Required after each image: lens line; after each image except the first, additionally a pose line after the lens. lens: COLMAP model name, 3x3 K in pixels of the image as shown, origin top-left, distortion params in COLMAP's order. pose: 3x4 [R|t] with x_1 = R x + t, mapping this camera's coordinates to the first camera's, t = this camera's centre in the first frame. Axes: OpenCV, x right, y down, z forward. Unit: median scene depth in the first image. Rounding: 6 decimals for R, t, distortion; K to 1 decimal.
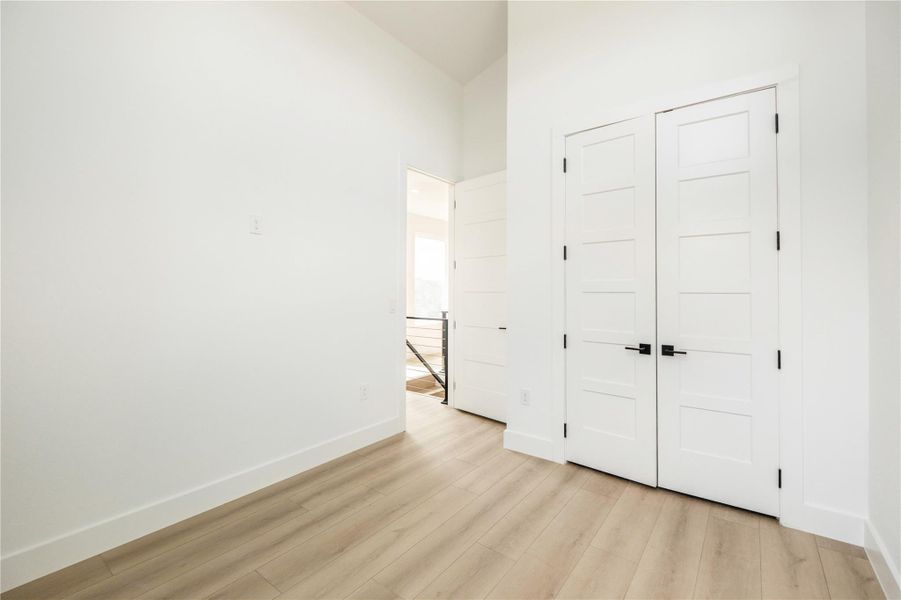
lens RADIAL K [[390.4, 0, 453.2], [0, 390.4, 298.6], [0, 0, 1]] dist [-0.000368, -0.002931]
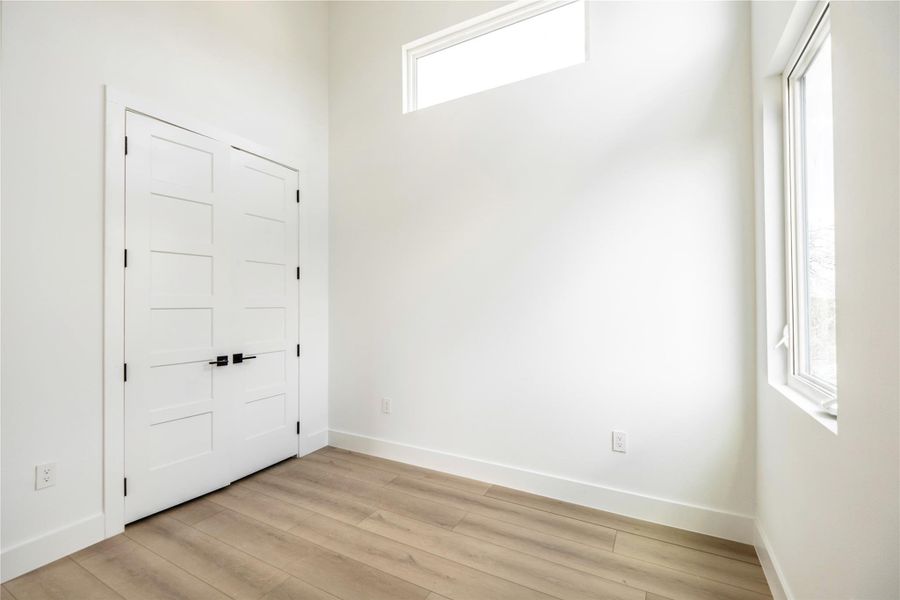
lens RADIAL K [[390.0, 0, 452.3], [0, 390.0, 302.6], [0, 0, 1]] dist [-0.000368, -0.002931]
pose [[-0.168083, 0.002399, 0.985770, -0.716745], [0.011958, 0.999928, -0.000394, -0.023980], [-0.985700, 0.011722, -0.168099, 0.592890]]
